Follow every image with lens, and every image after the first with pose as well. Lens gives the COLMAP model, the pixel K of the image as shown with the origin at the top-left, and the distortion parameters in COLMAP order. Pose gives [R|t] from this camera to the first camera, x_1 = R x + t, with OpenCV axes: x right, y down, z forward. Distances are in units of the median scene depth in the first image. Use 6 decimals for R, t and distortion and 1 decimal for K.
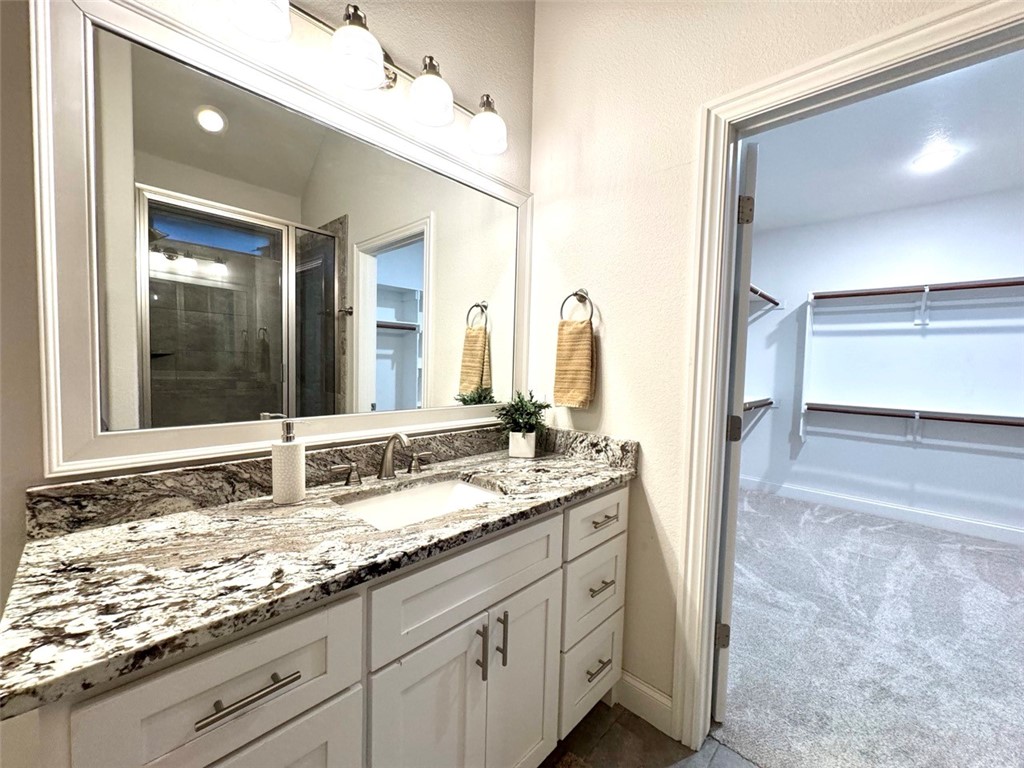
lens RADIAL K [[410.0, 0, 512.0], [0, 410.0, 384.0], [0, 0, 1]] dist [-0.001966, -0.000104]
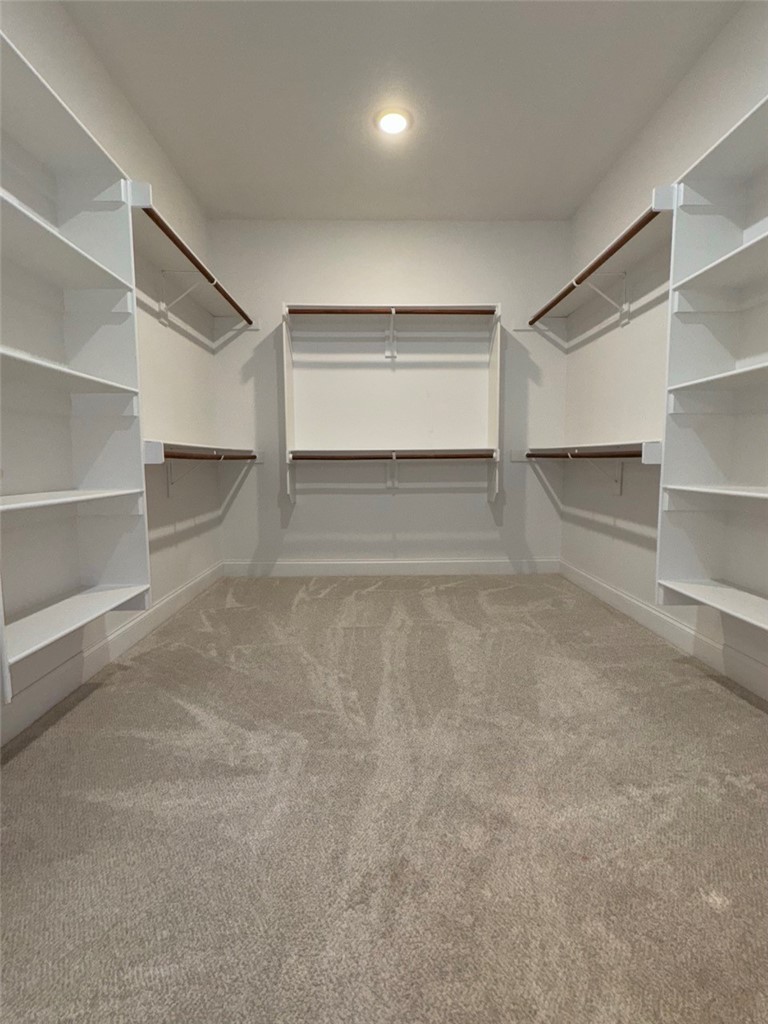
lens RADIAL K [[434.9, 0, 384.0], [0, 434.9, 512.0], [0, 0, 1]] dist [-0.001128, -0.000097]
pose [[0.711167, -0.101516, 0.695655, 0.349070], [0.060749, 0.994692, 0.083052, 0.137626], [-0.700393, -0.016804, 0.713559, 0.388594]]
